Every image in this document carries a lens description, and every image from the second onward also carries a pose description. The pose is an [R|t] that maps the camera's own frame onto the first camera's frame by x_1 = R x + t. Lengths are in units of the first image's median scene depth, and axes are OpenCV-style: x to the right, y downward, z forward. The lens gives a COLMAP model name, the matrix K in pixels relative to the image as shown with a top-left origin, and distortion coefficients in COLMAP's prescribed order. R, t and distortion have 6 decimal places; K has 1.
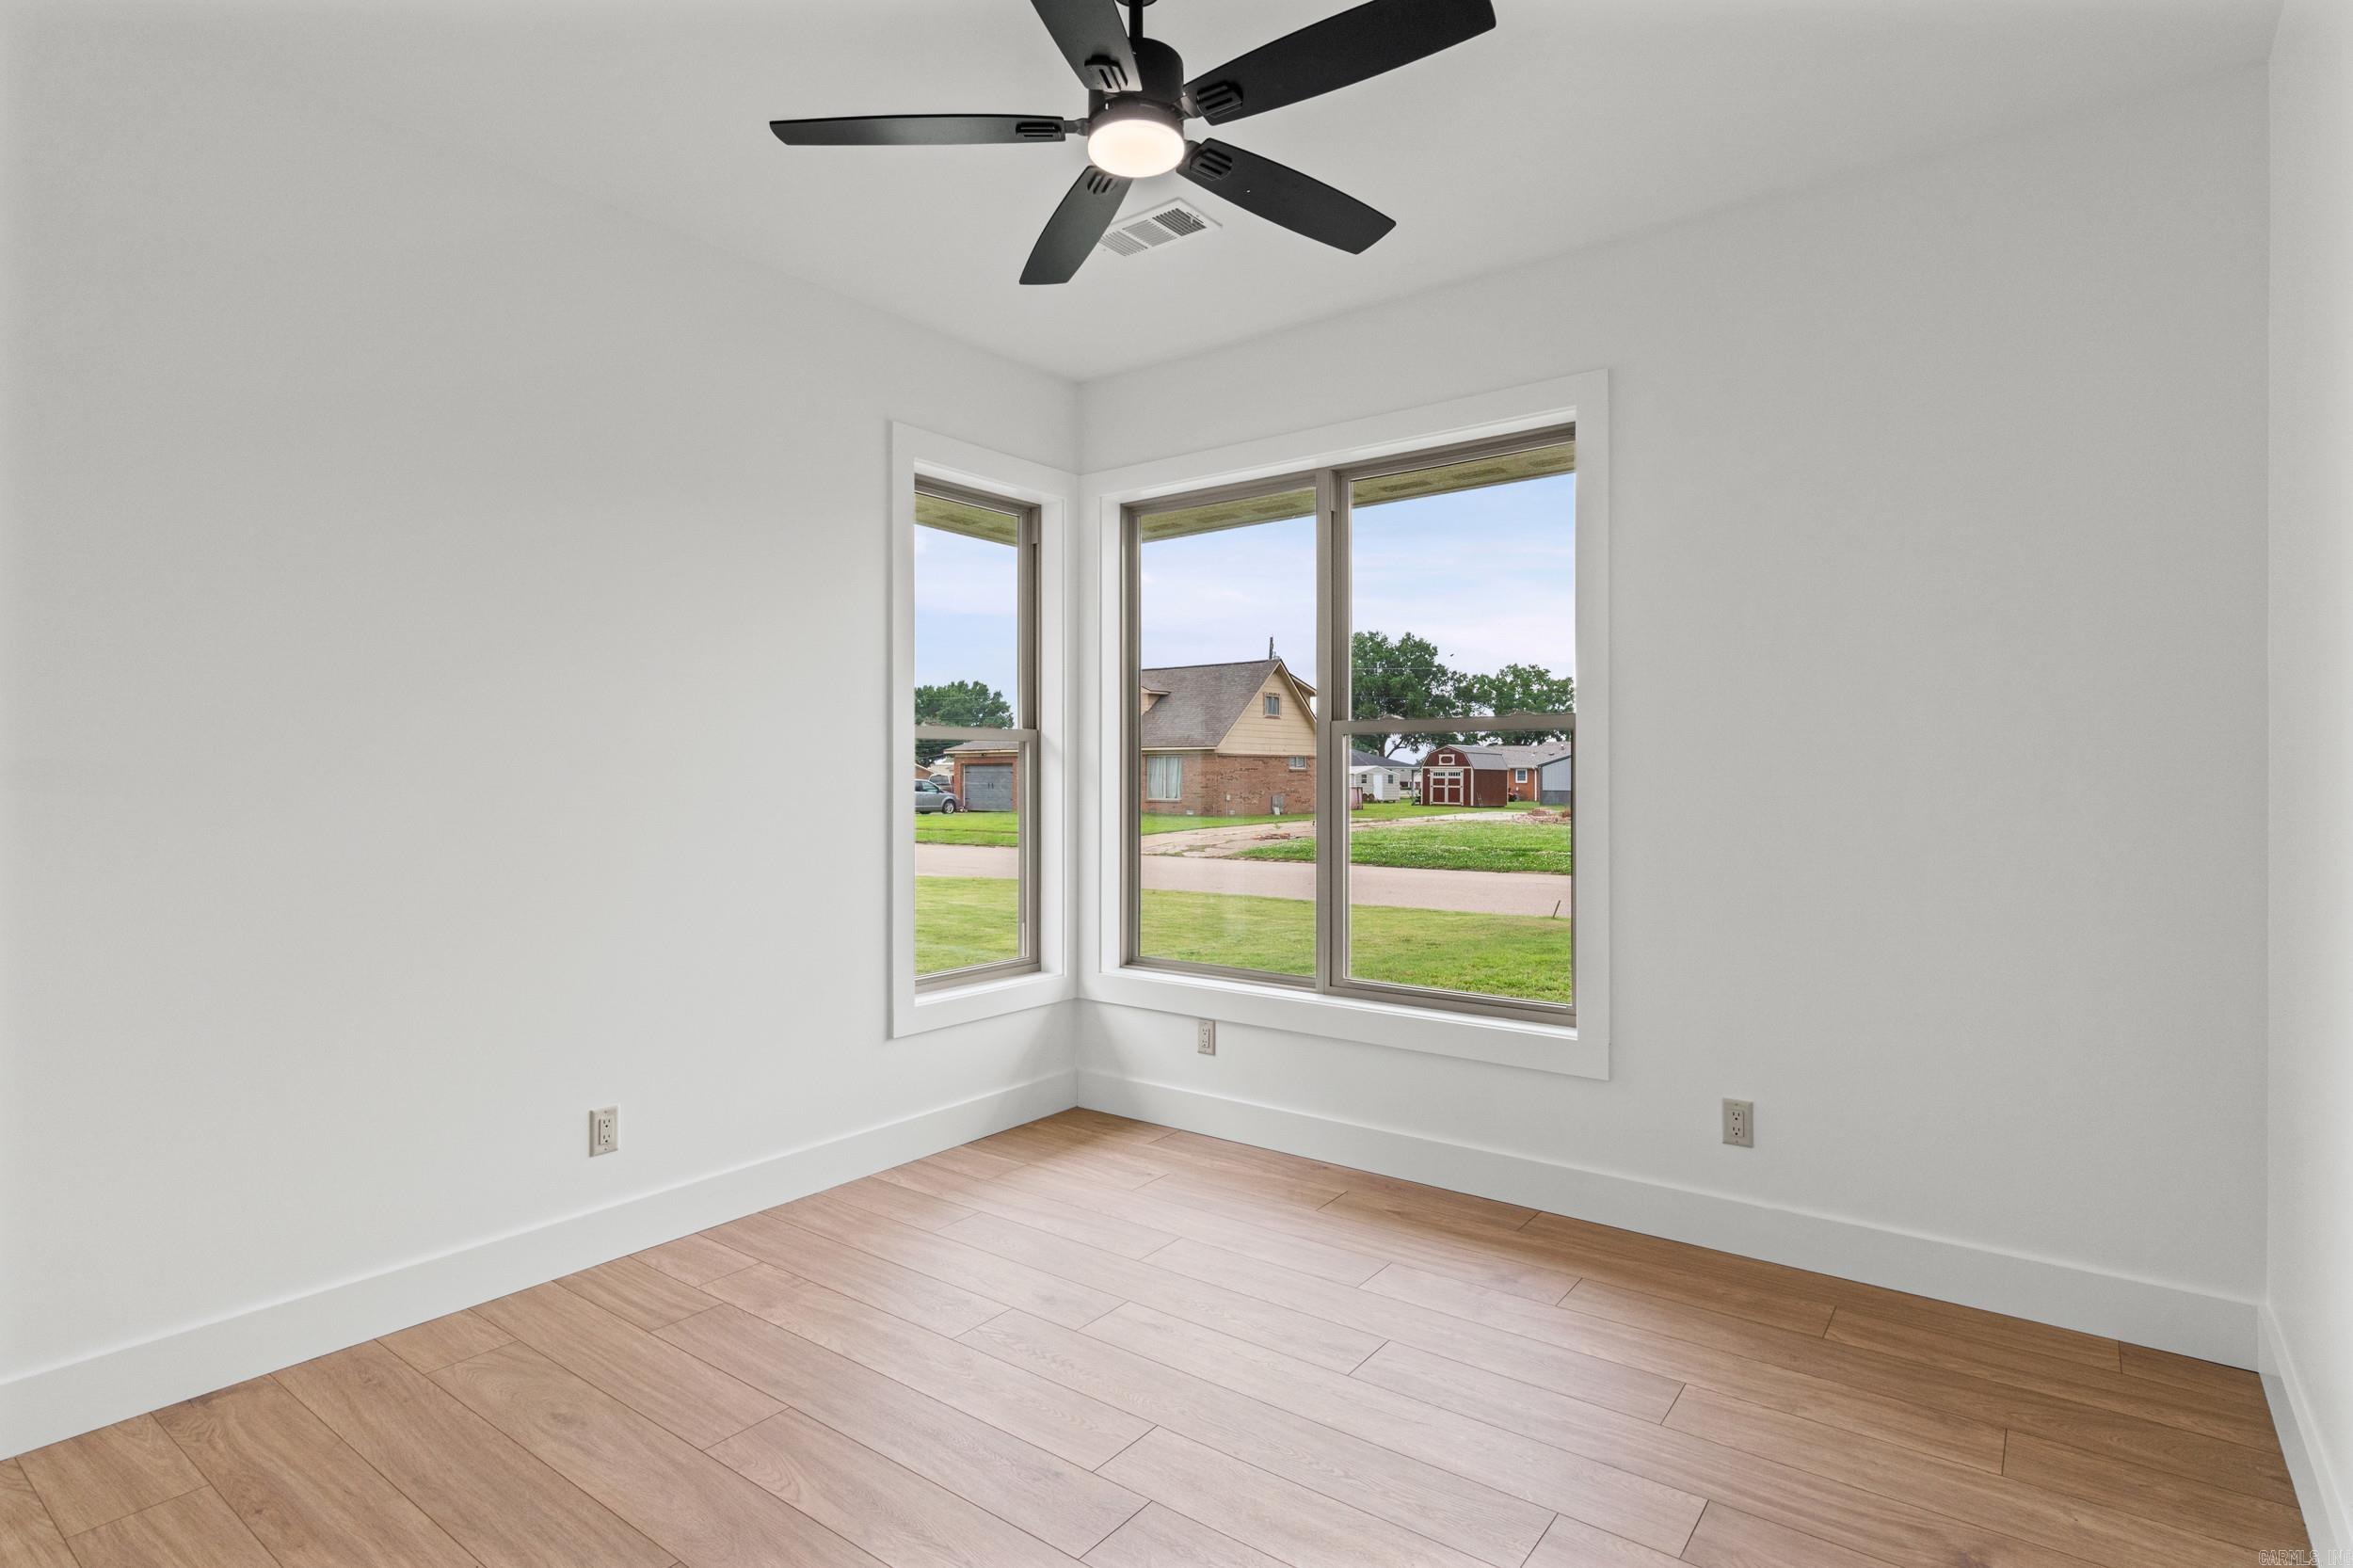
lens RADIAL K [[1160.7, 0, 1176.5], [0, 1160.7, 784.0], [0, 0, 1]] dist [0.001248, -0.000154]
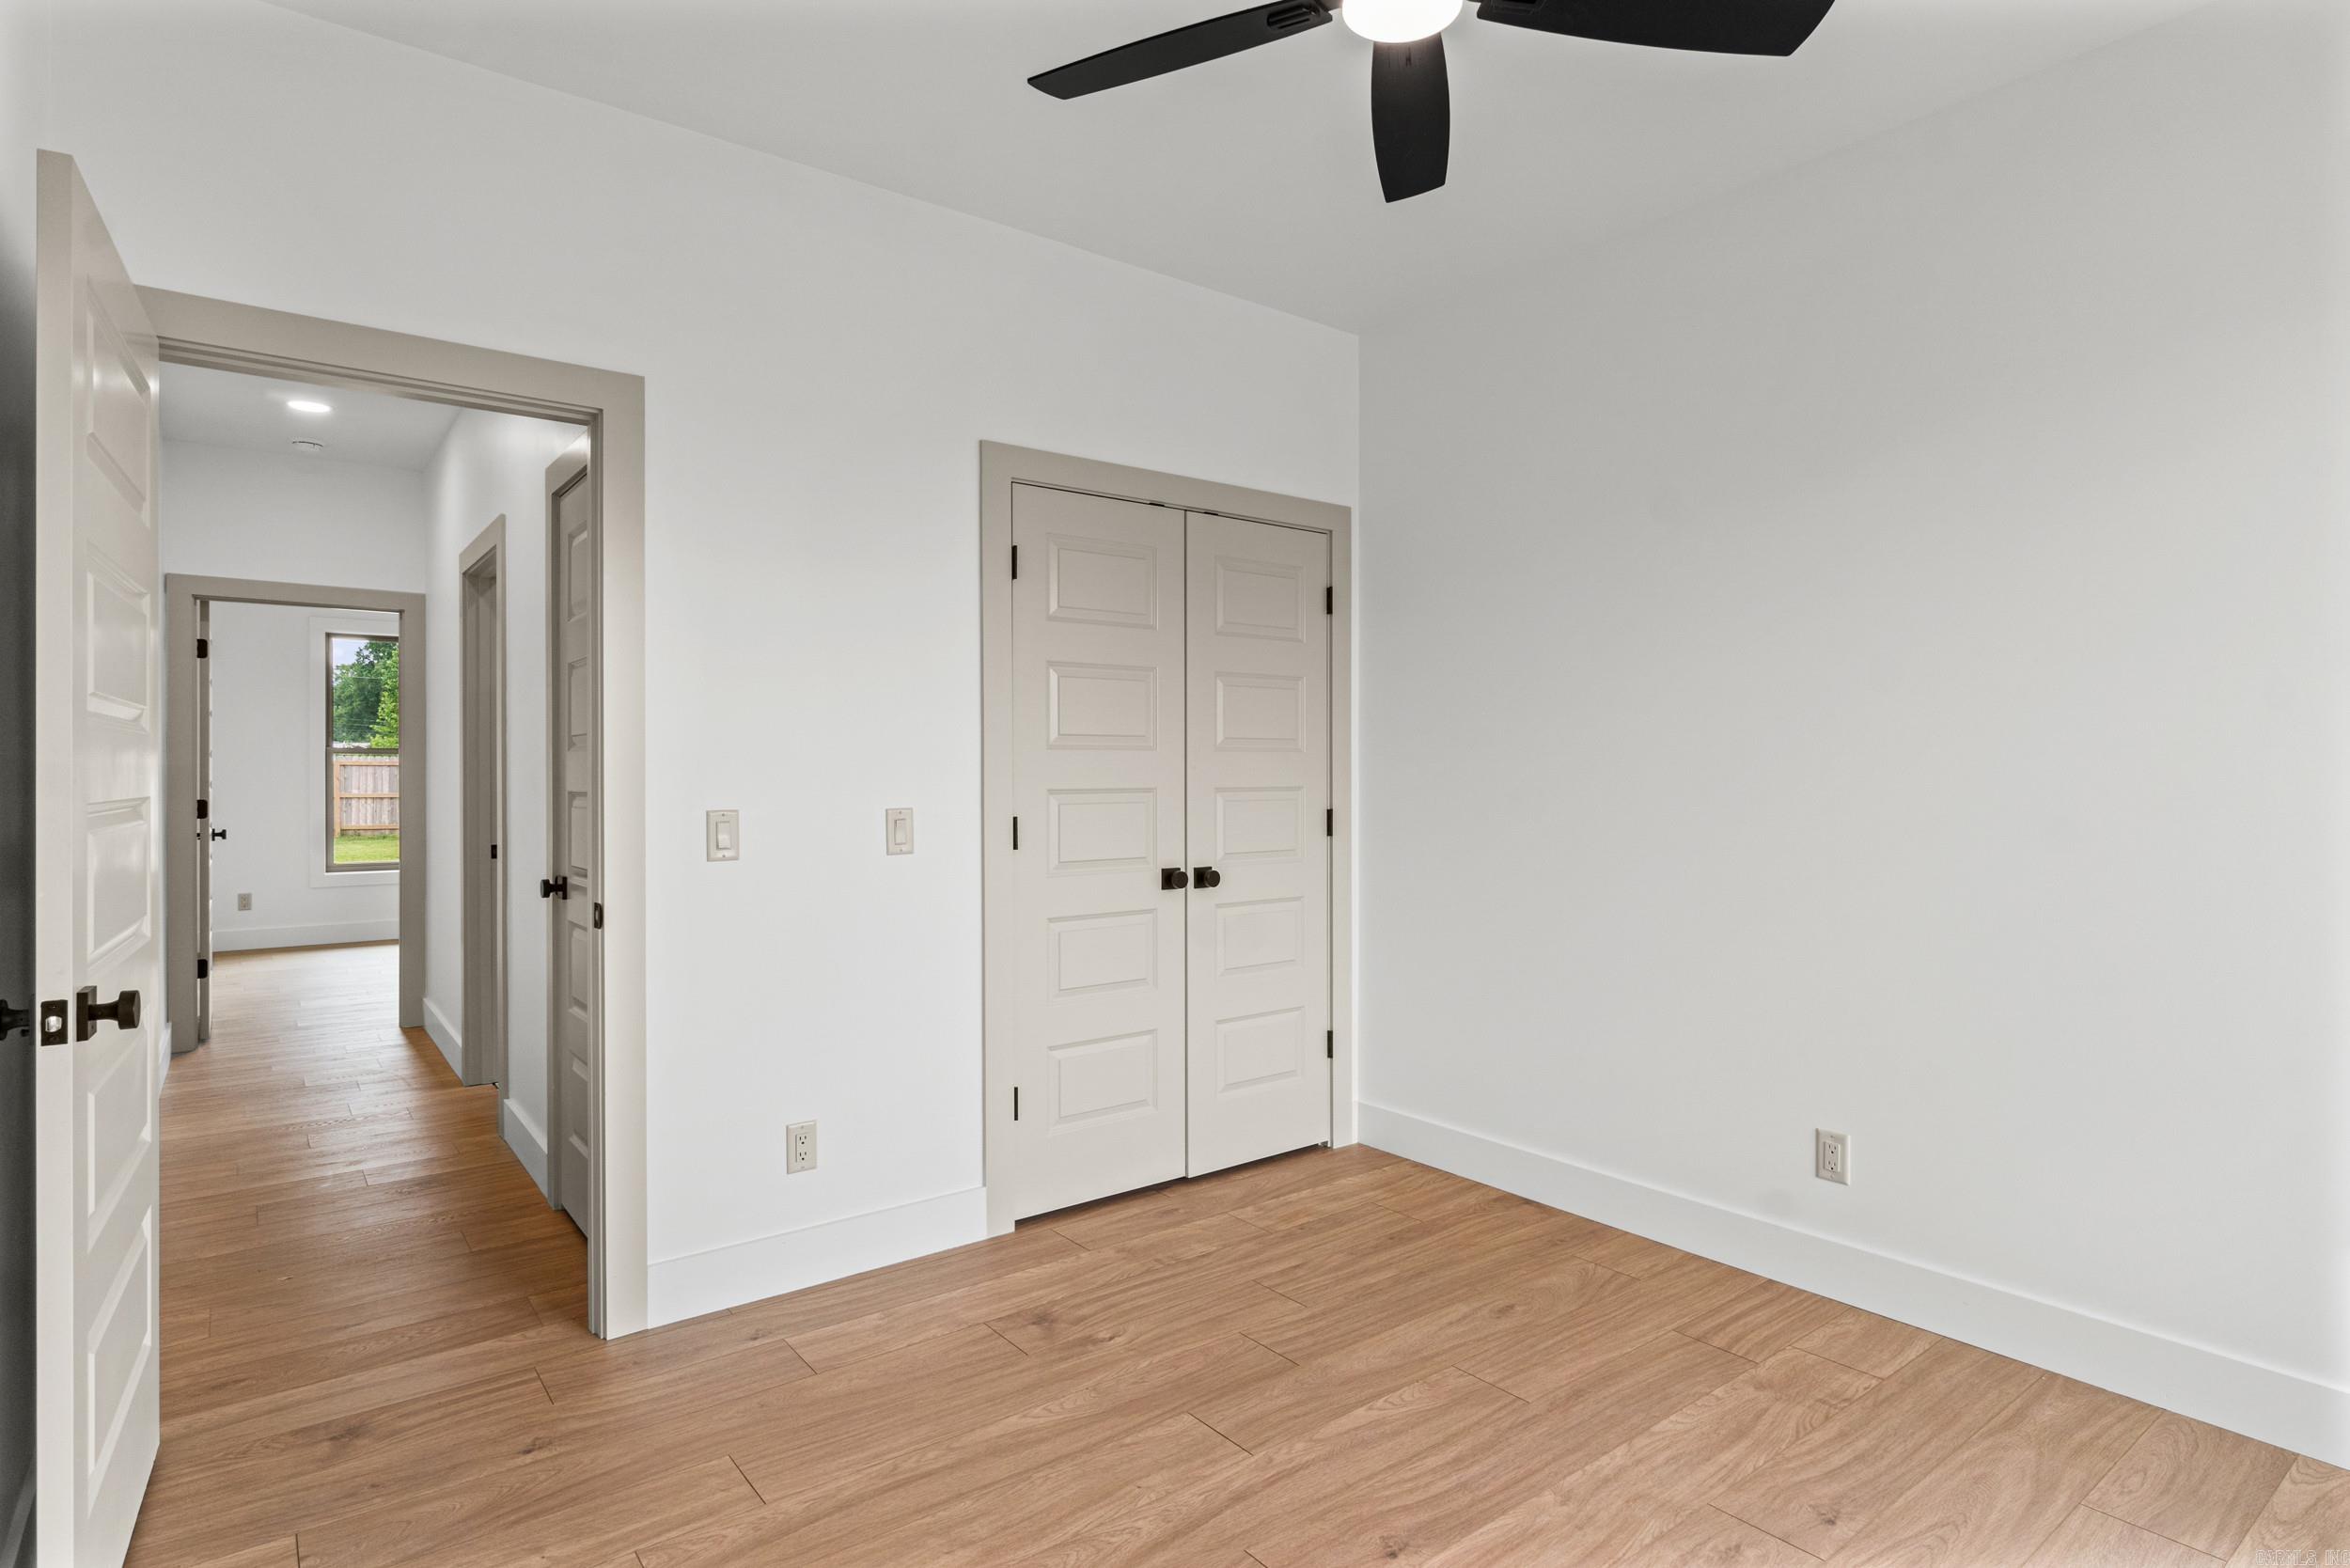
lens RADIAL K [[1245.4, 0, 1175.0], [0, 1245.4, 784.0], [0, 0, 1]] dist [-0.000311, 0.000157]
pose [[-0.264694, 0.005619, -0.964316, 0.715459], [-0.006172, 0.999953, 0.007520, 0.000973], [0.964313, 0.007942, -0.264646, 0.914393]]
